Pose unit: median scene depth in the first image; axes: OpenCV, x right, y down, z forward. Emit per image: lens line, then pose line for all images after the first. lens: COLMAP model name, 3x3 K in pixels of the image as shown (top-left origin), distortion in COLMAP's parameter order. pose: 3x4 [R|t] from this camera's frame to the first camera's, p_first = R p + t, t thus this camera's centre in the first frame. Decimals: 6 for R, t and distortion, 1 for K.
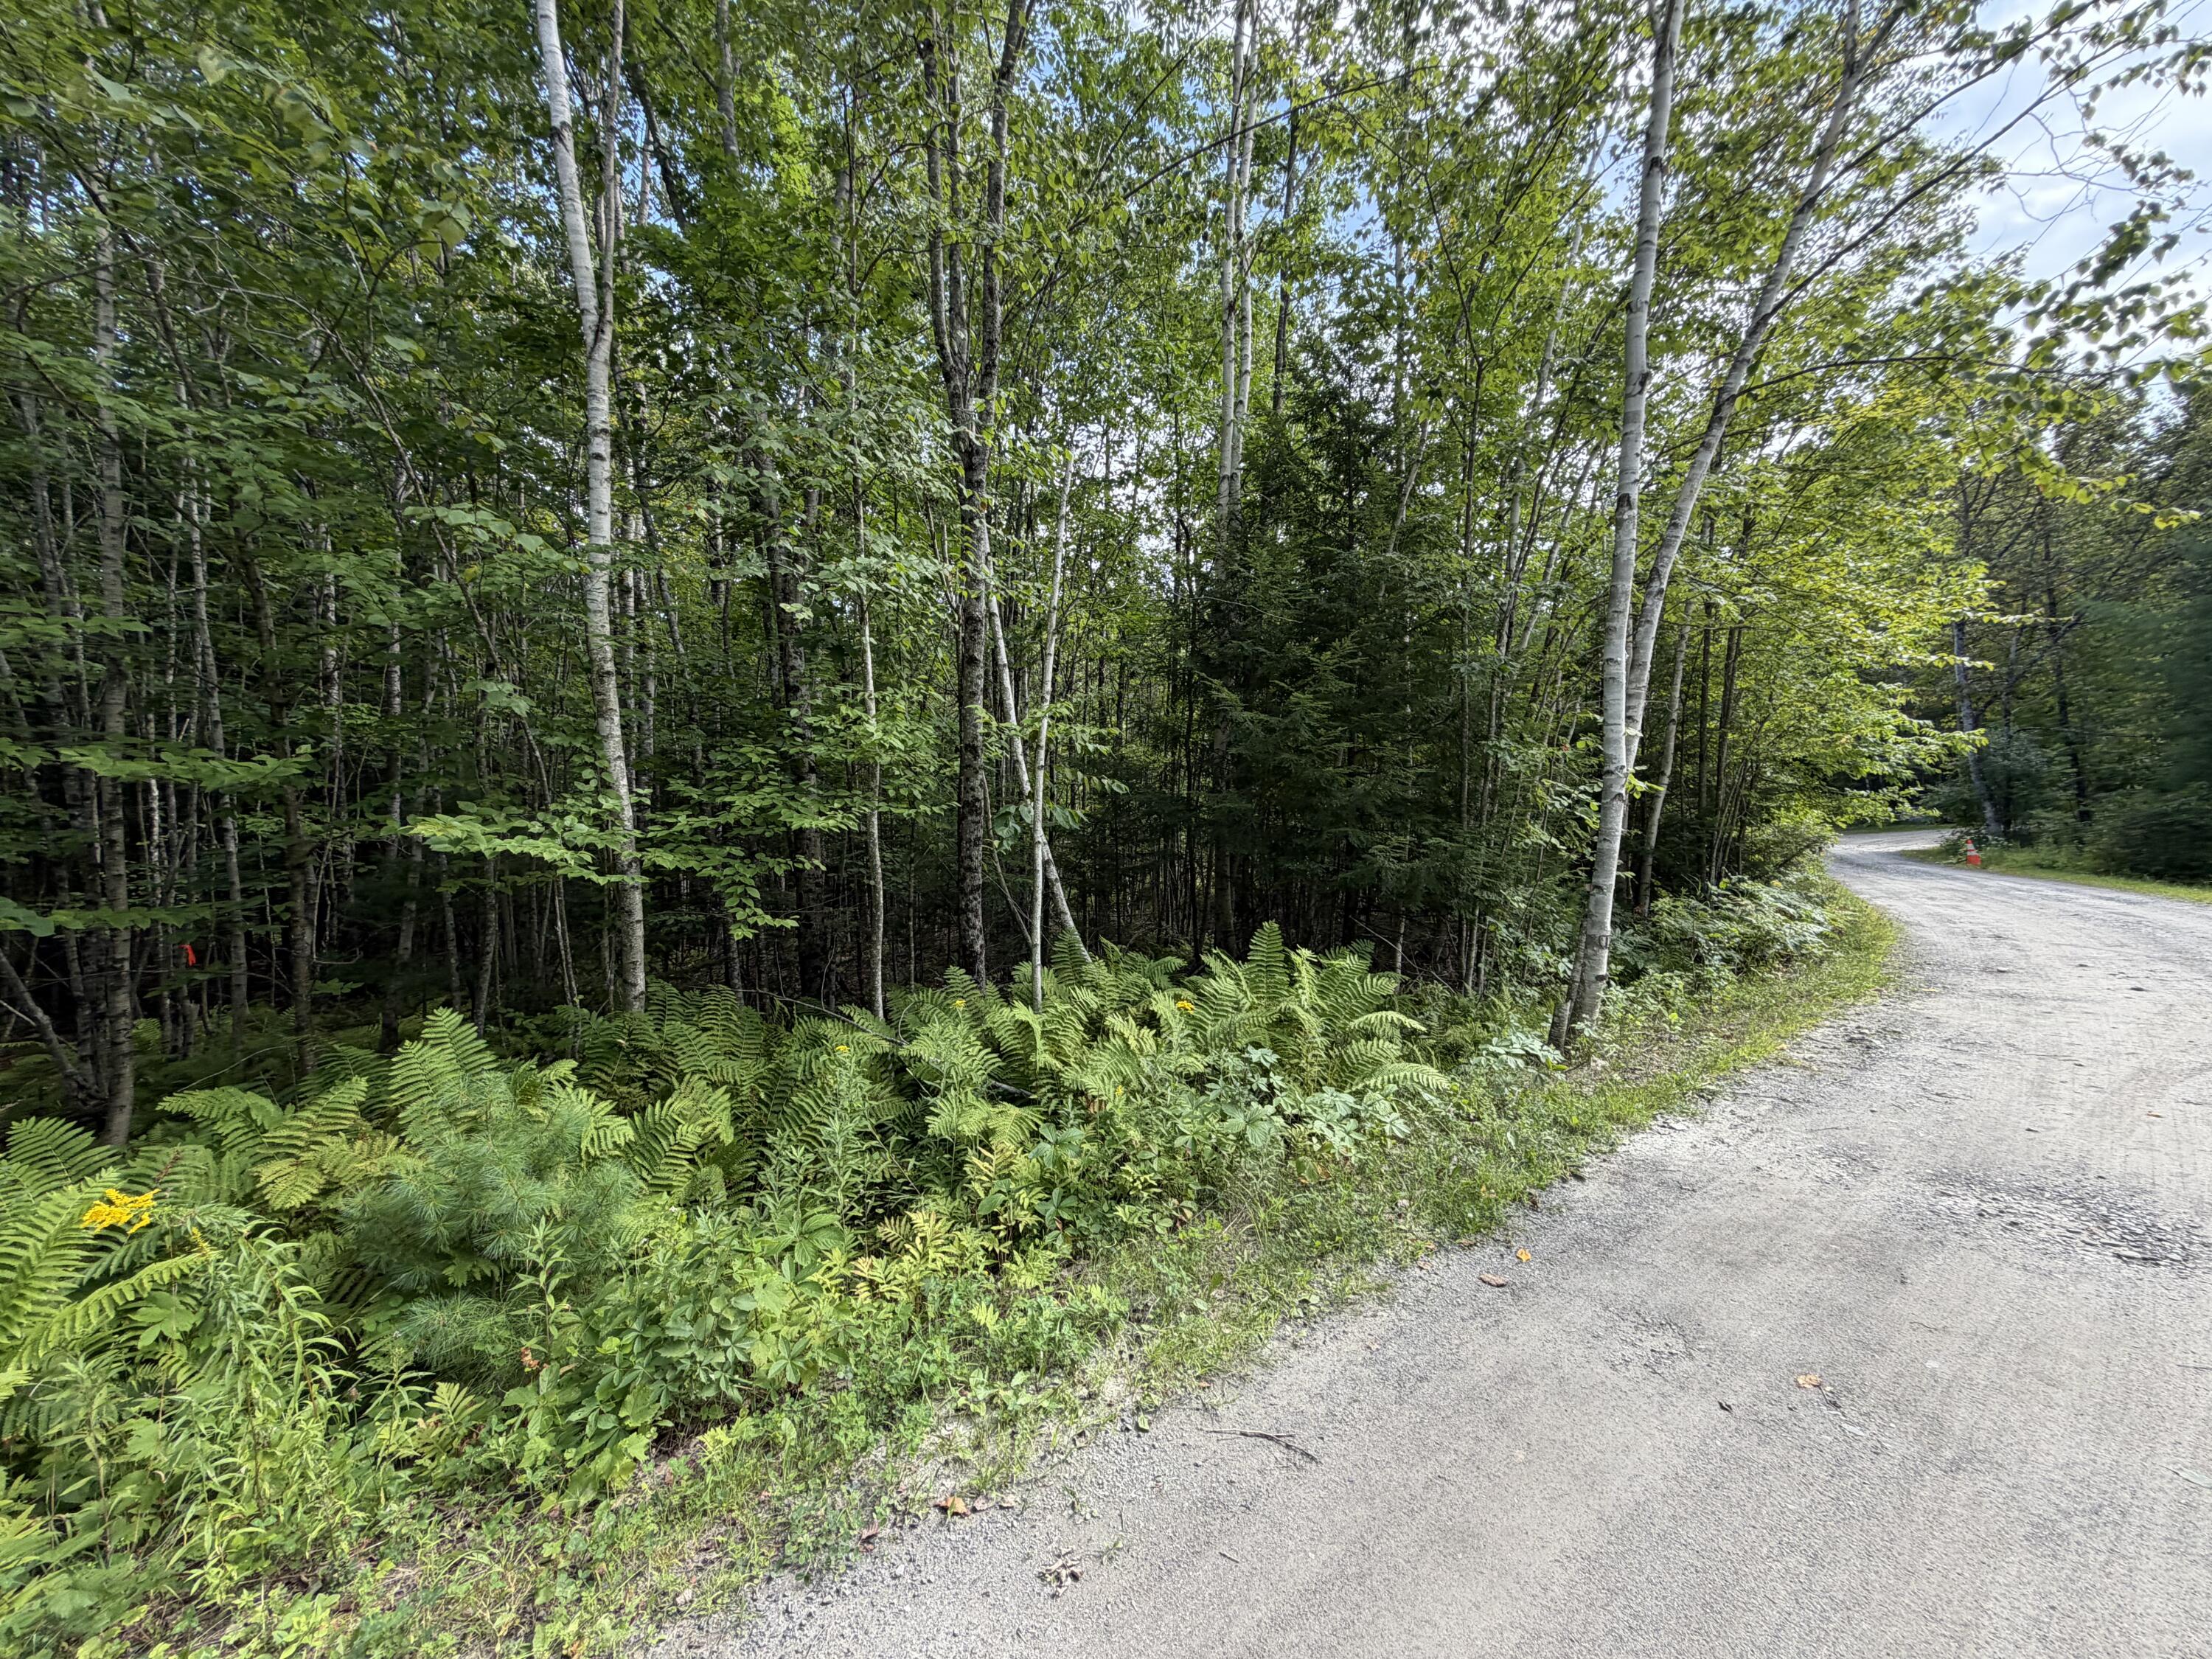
lens RADIAL K [[882.2, 0, 1096.3], [0, 882.2, 828.4], [0, 0, 1]] dist [-0.000731, 0.000684]
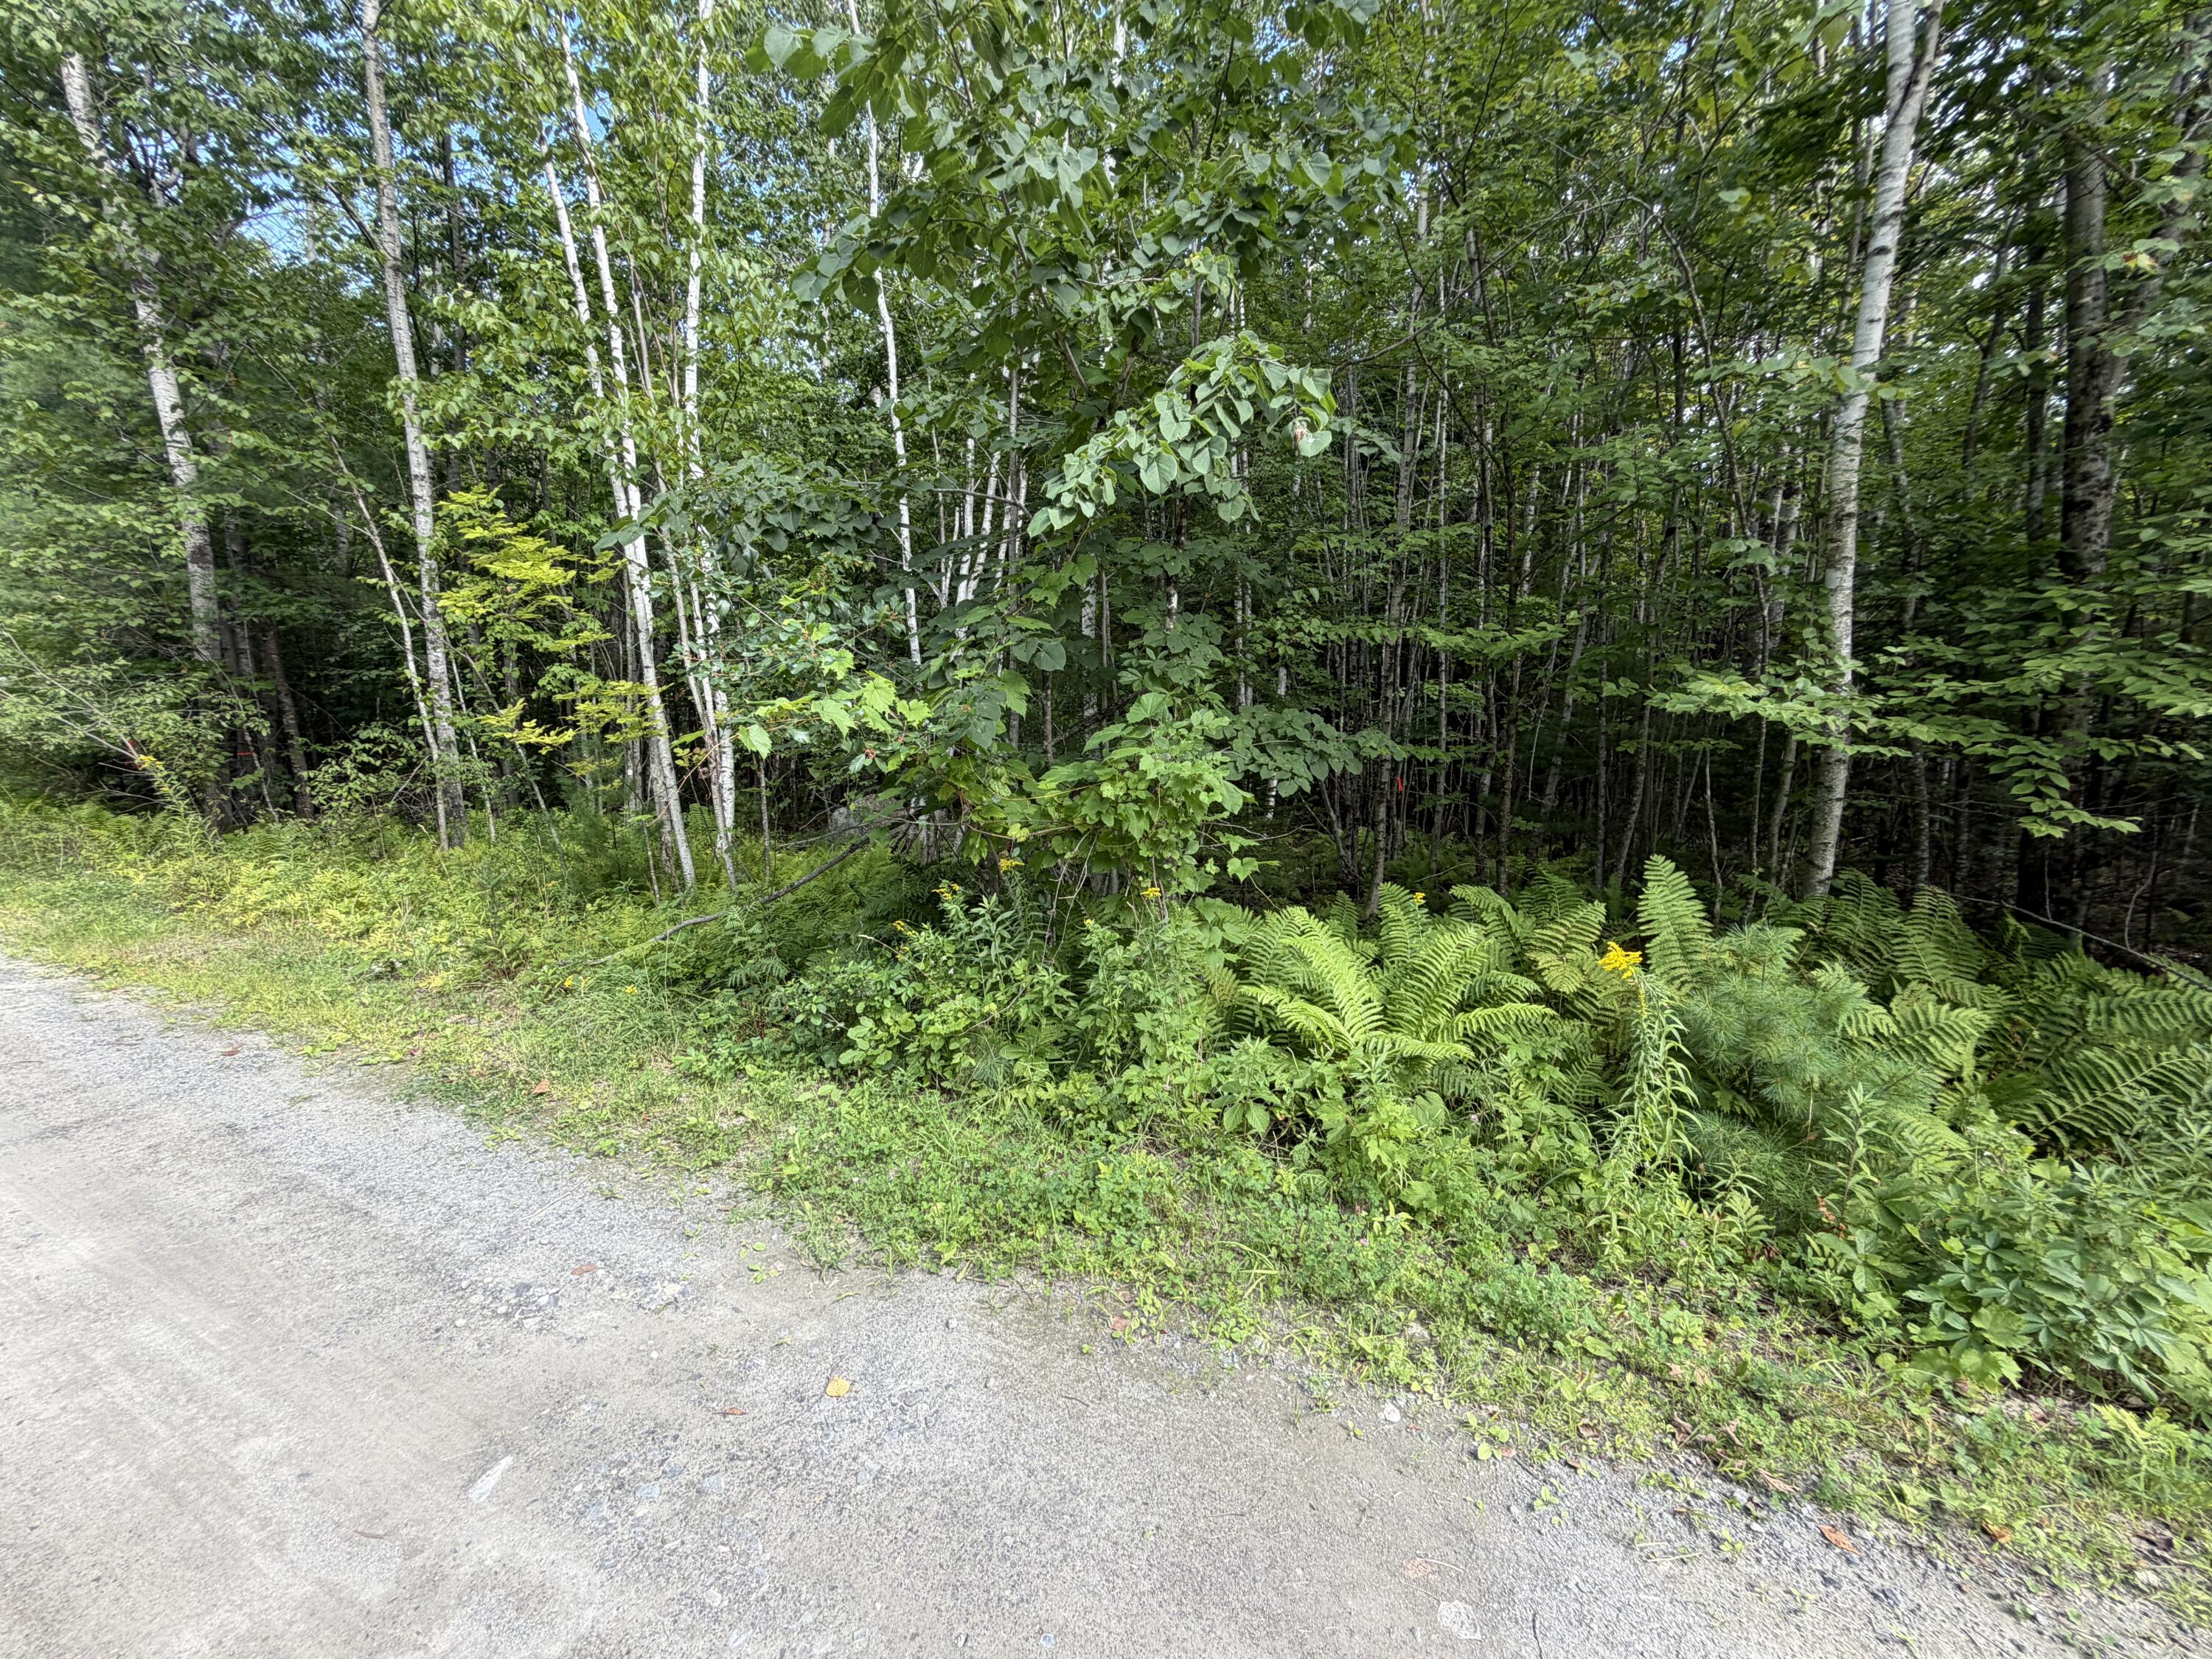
lens RADIAL K [[882.2, 0, 1106.8], [0, 882.2, 827.8], [0, 0, 1]] dist [-0.000731, 0.000684]
pose [[0.488241, 0.149599, -0.859791, -0.119516], [-0.025866, 0.987246, 0.157088, 0.013497], [0.872326, -0.054457, 0.485883, -0.097918]]
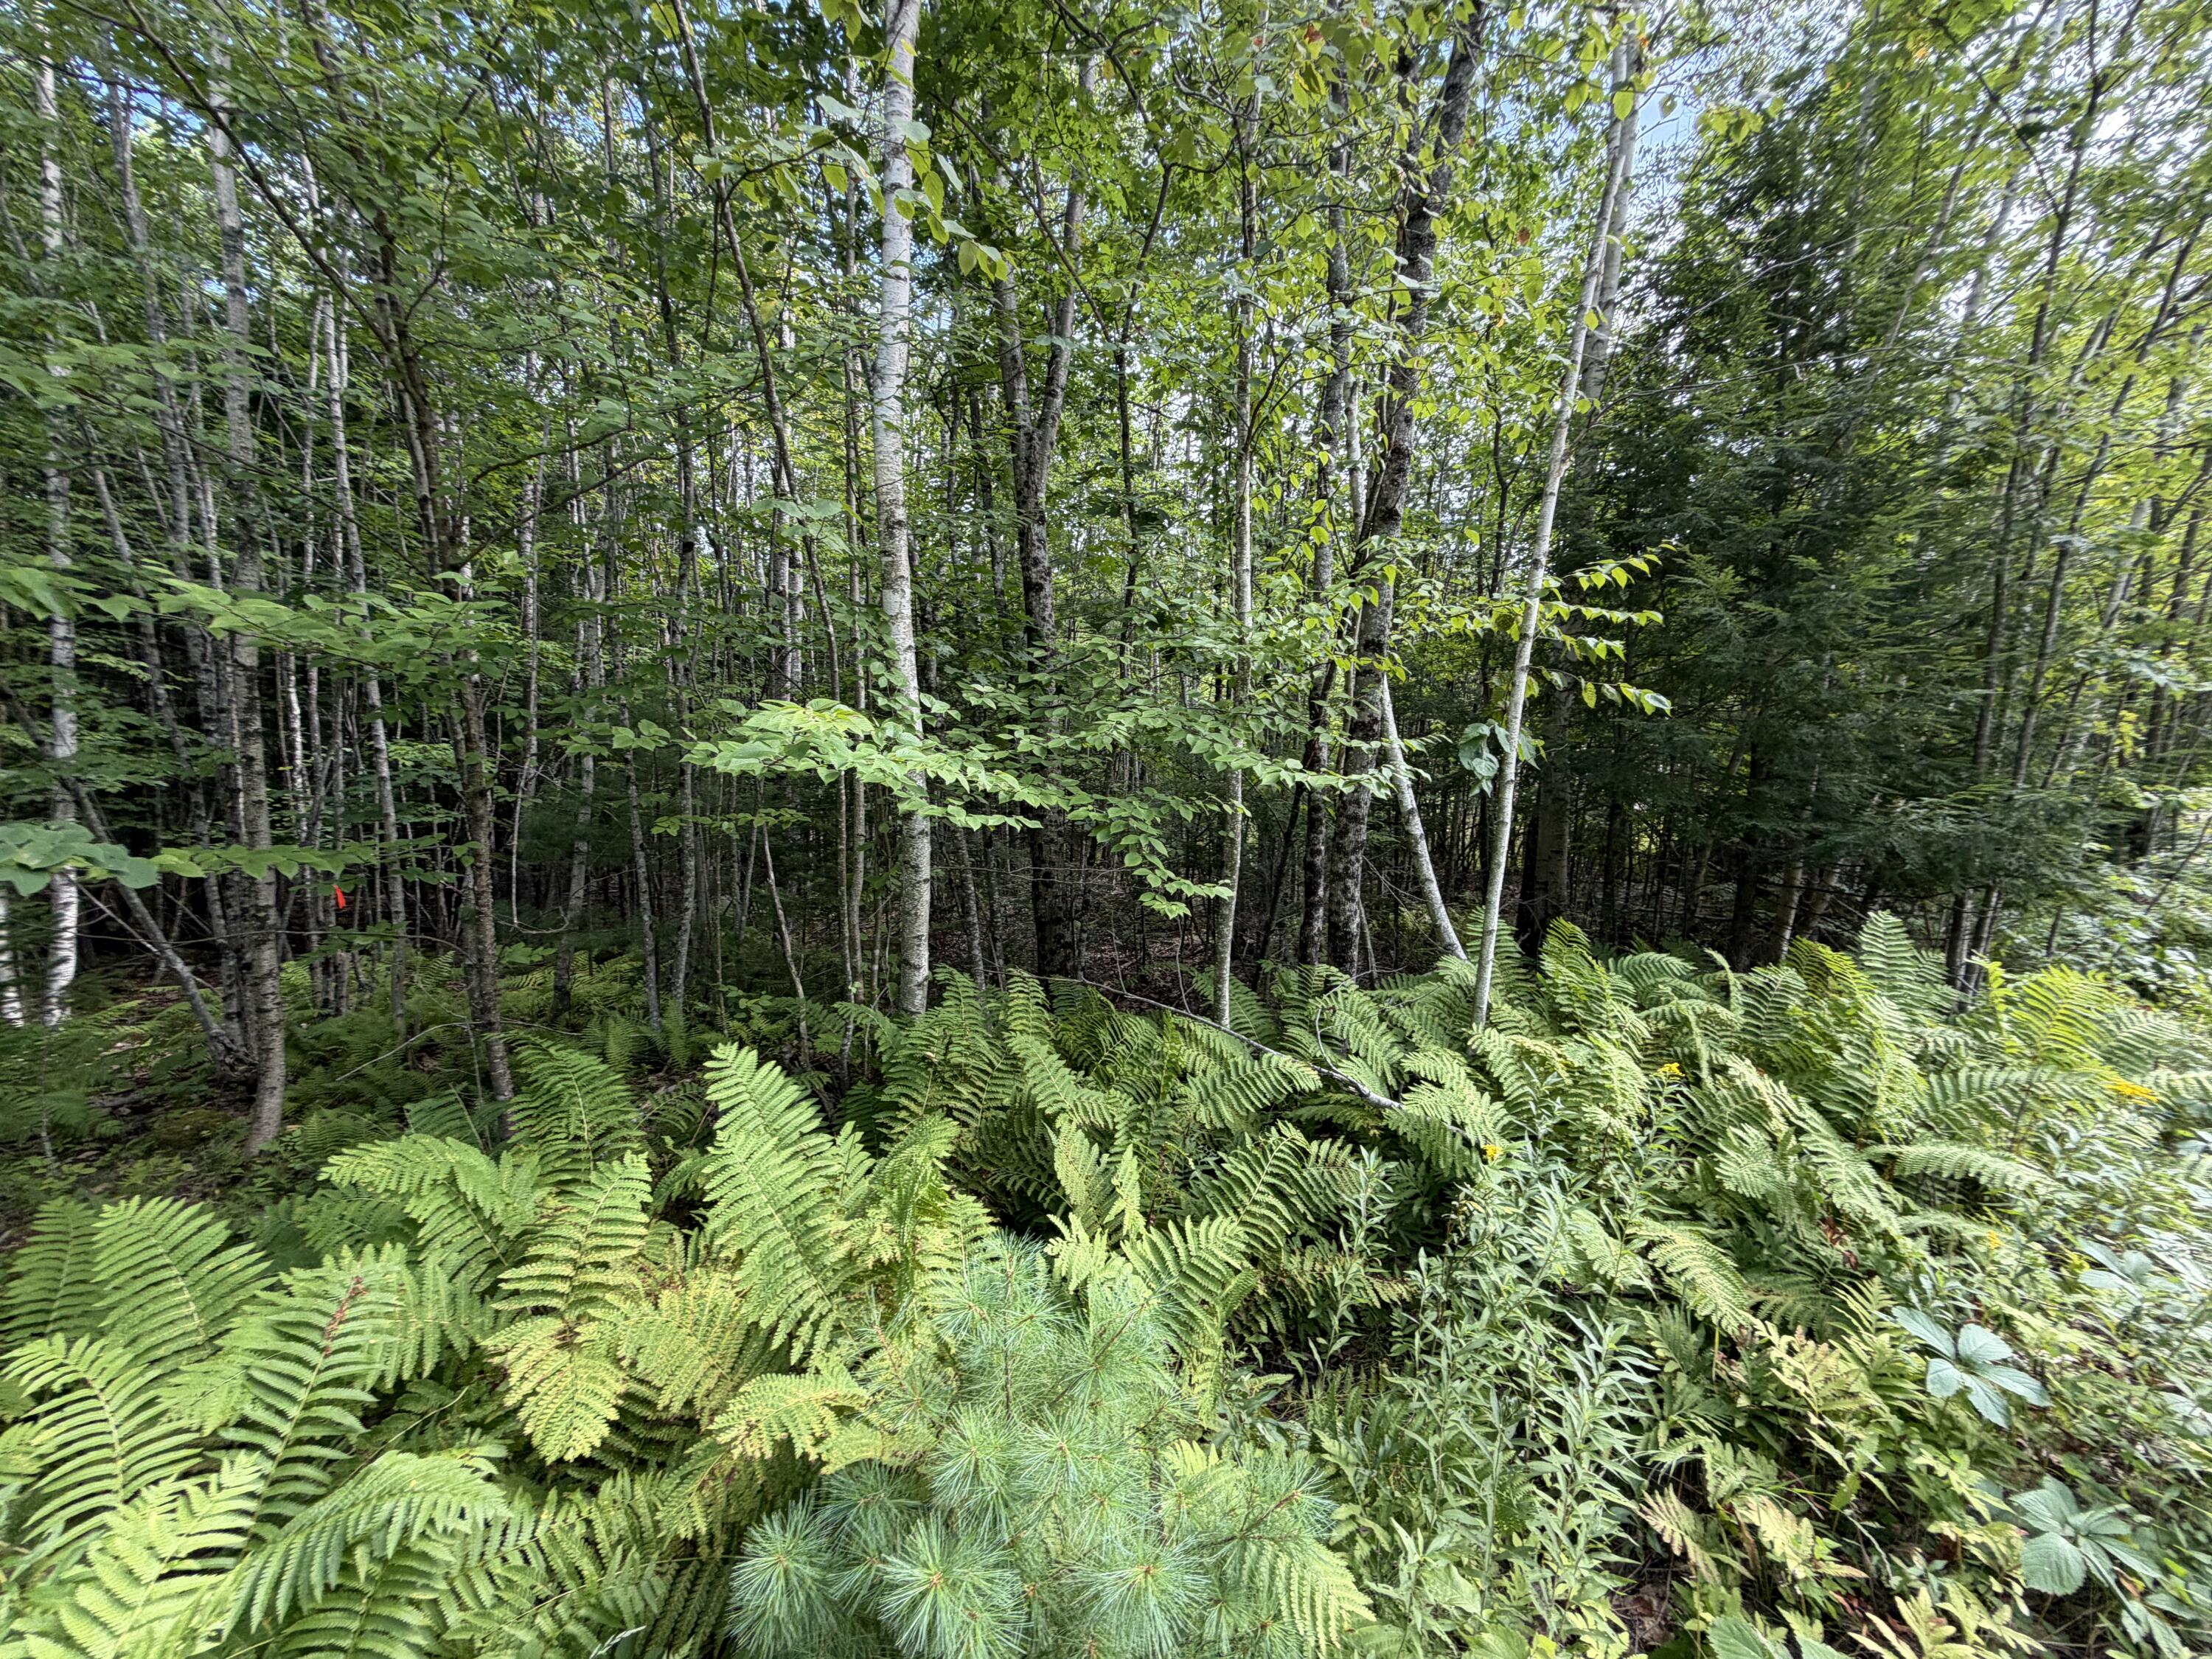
lens RADIAL K [[882.2, 0, 1096.9], [0, 882.2, 828.3], [0, 0, 1]] dist [-0.000731, 0.000684]
pose [[0.996548, 0.024068, -0.079450, -0.363252], [-0.019900, 0.998404, 0.052850, 0.025078], [0.080595, -0.051086, 0.995437, 0.334720]]
